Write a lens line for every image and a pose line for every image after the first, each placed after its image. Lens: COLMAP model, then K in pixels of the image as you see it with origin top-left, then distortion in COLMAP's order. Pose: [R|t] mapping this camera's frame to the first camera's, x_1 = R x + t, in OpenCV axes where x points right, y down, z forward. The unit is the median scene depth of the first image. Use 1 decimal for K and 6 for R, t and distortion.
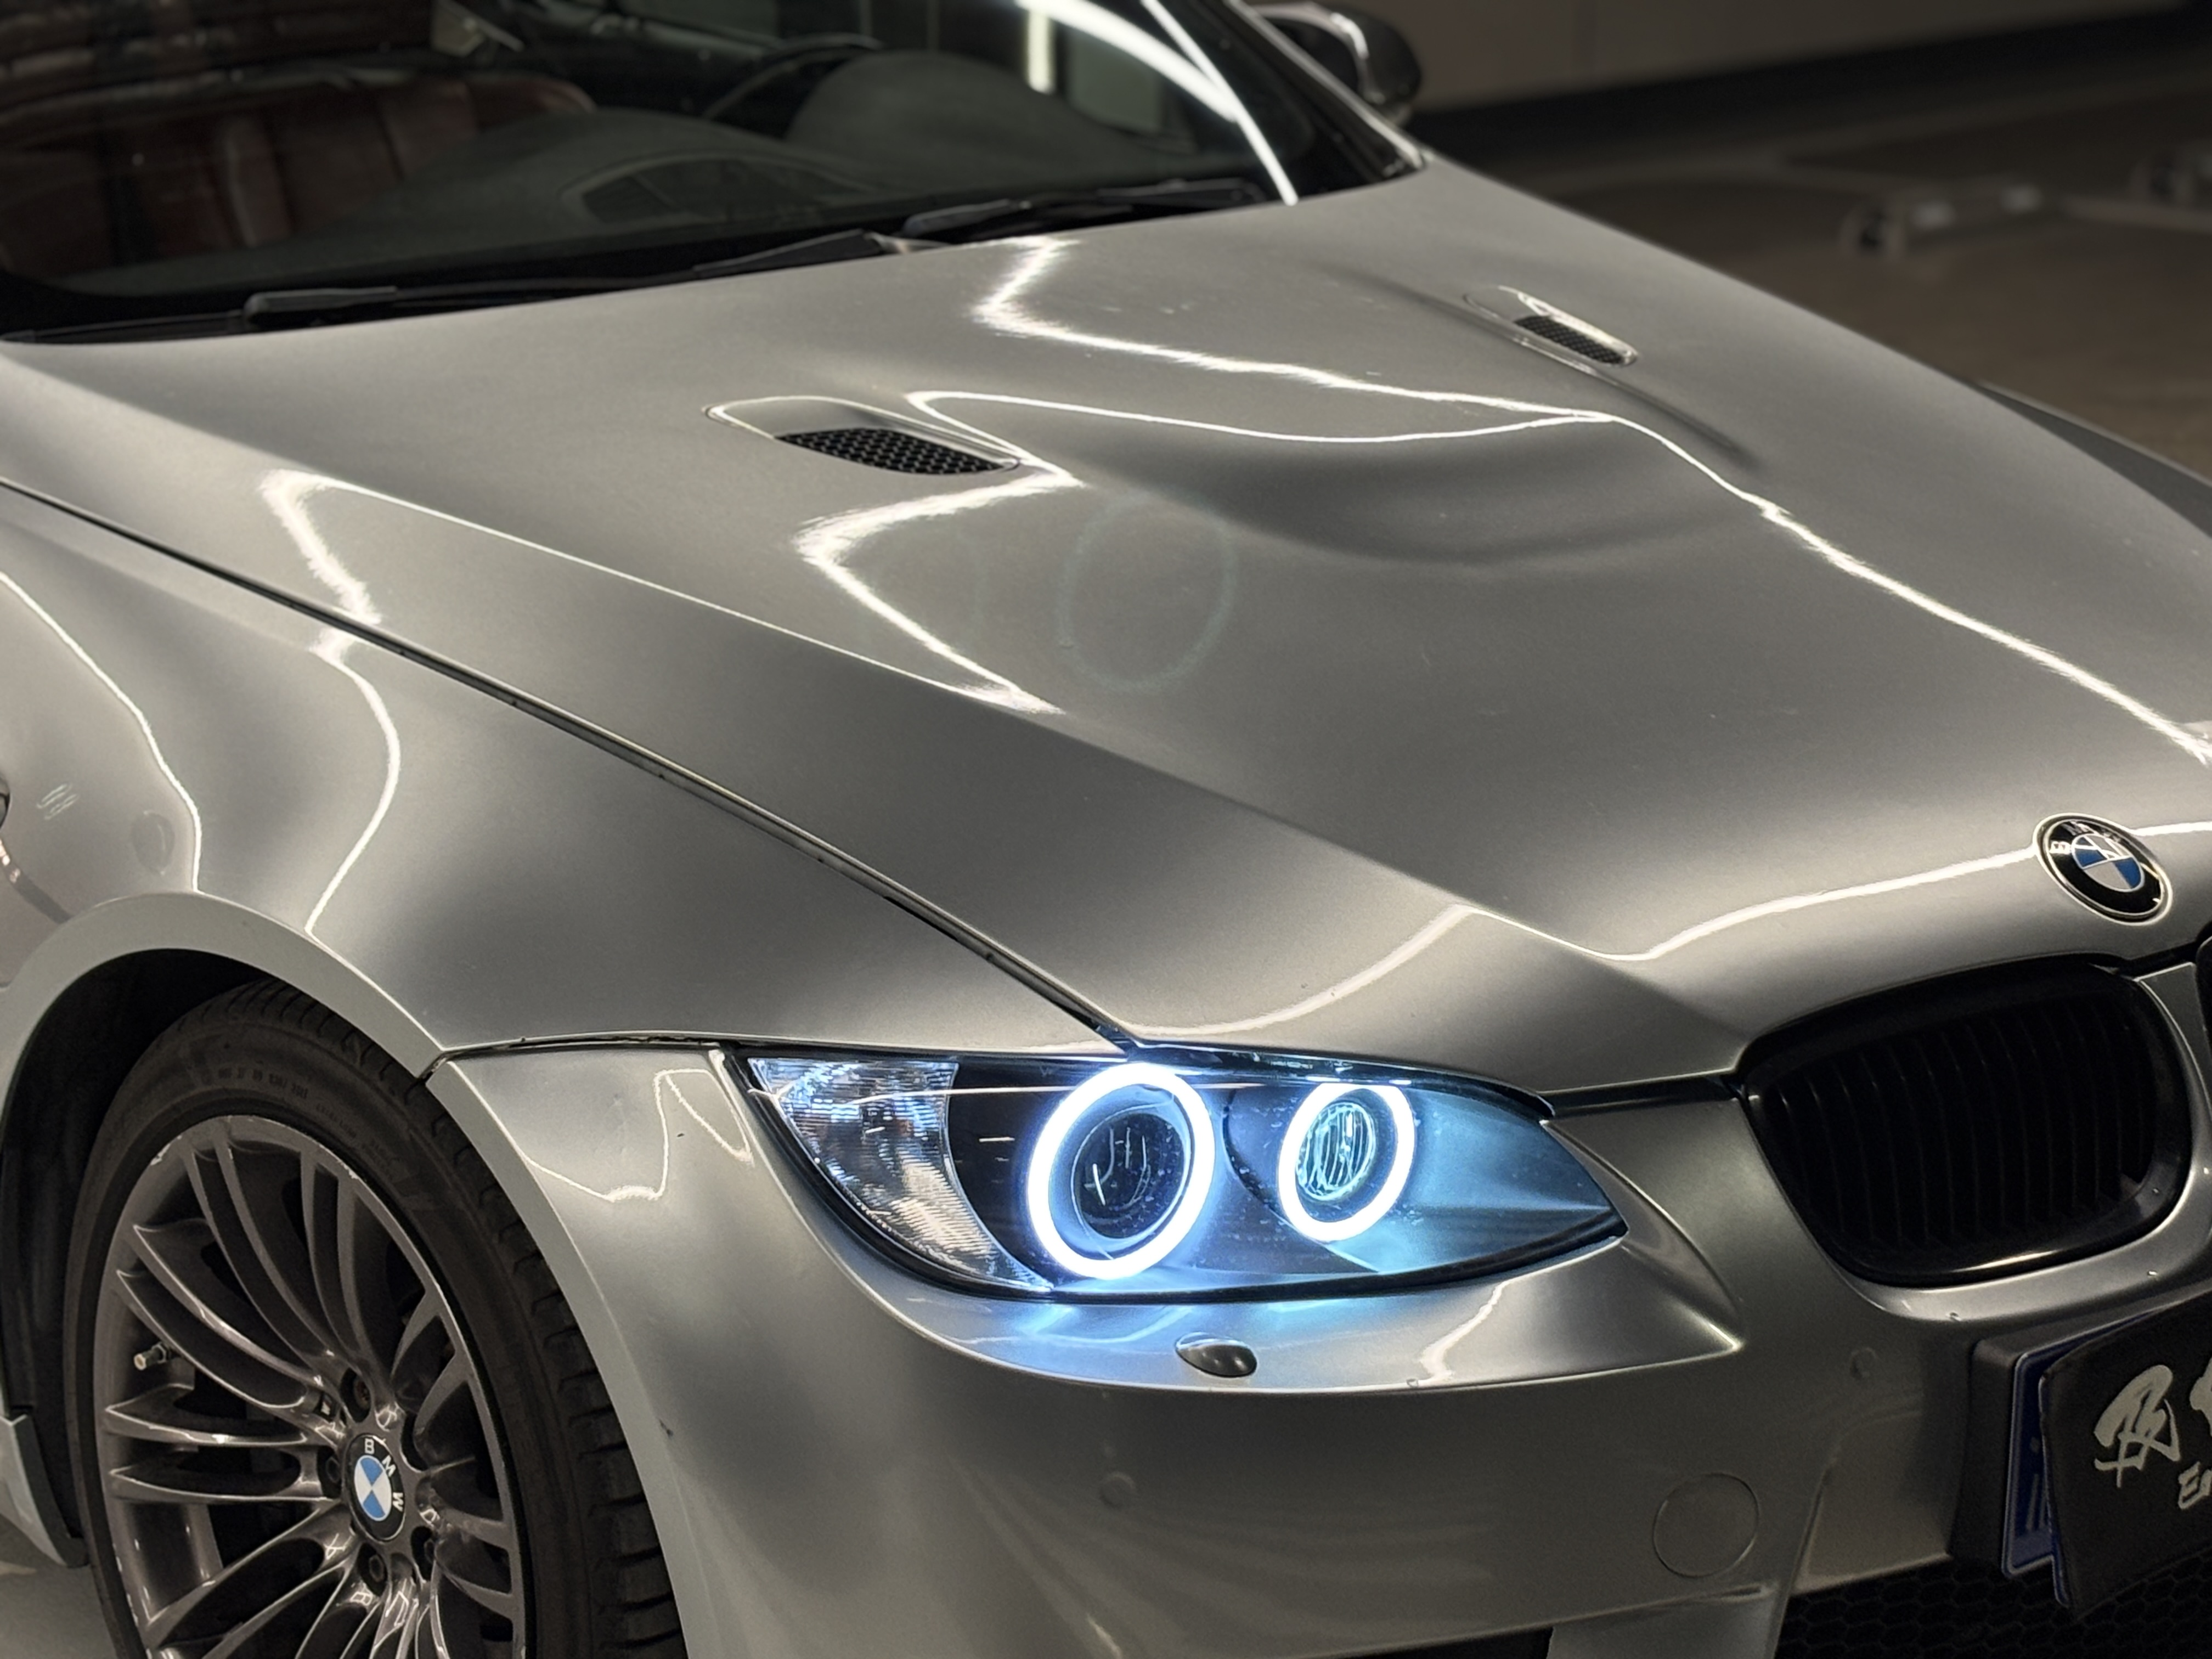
lens RADIAL K [[5029.1, 0, 1106.0], [0, 5029.1, 829.5], [0, 0, 1]] dist [0.123065, -0.277095]
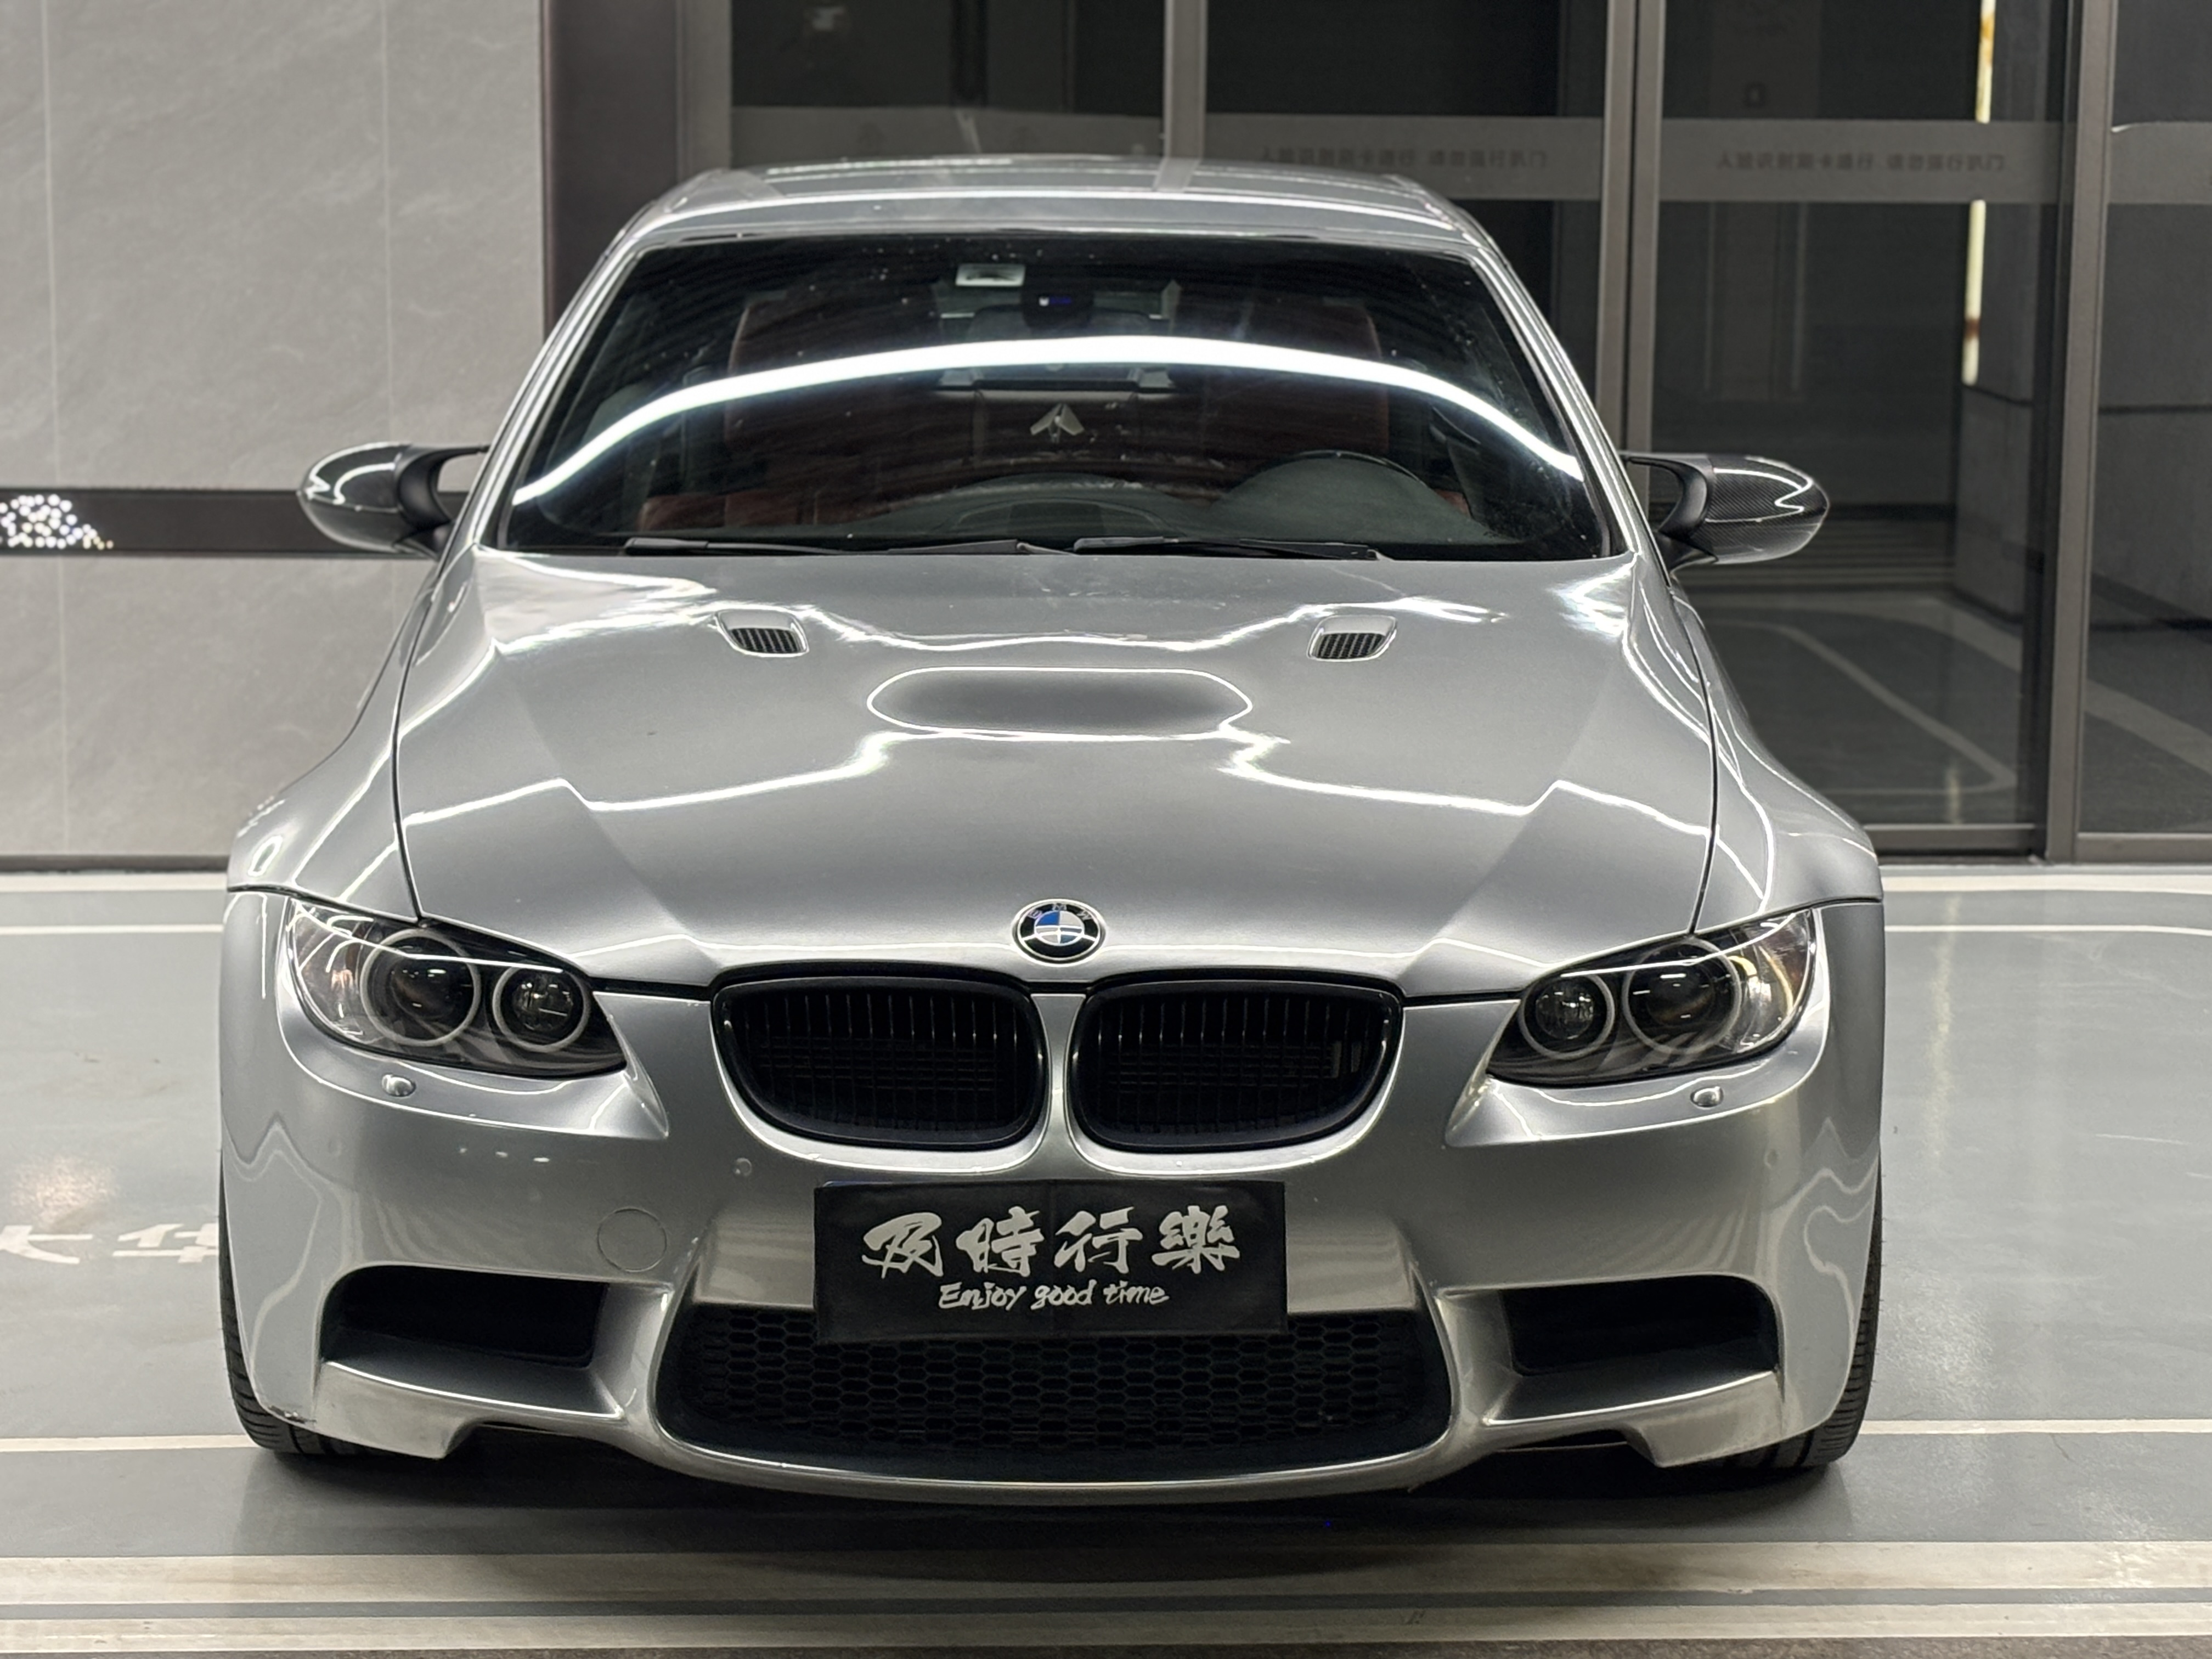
lens RADIAL K [[5029.1, 0, 1106.0], [0, 5029.1, 829.5], [0, 0, 1]] dist [0.123065, -0.277095]
pose [[0.773636, 0.108037, -0.624352, 1.253280], [-0.178145, 0.982697, -0.050696, 0.056720], [0.608072, 0.150445, 0.779496, -0.249514]]
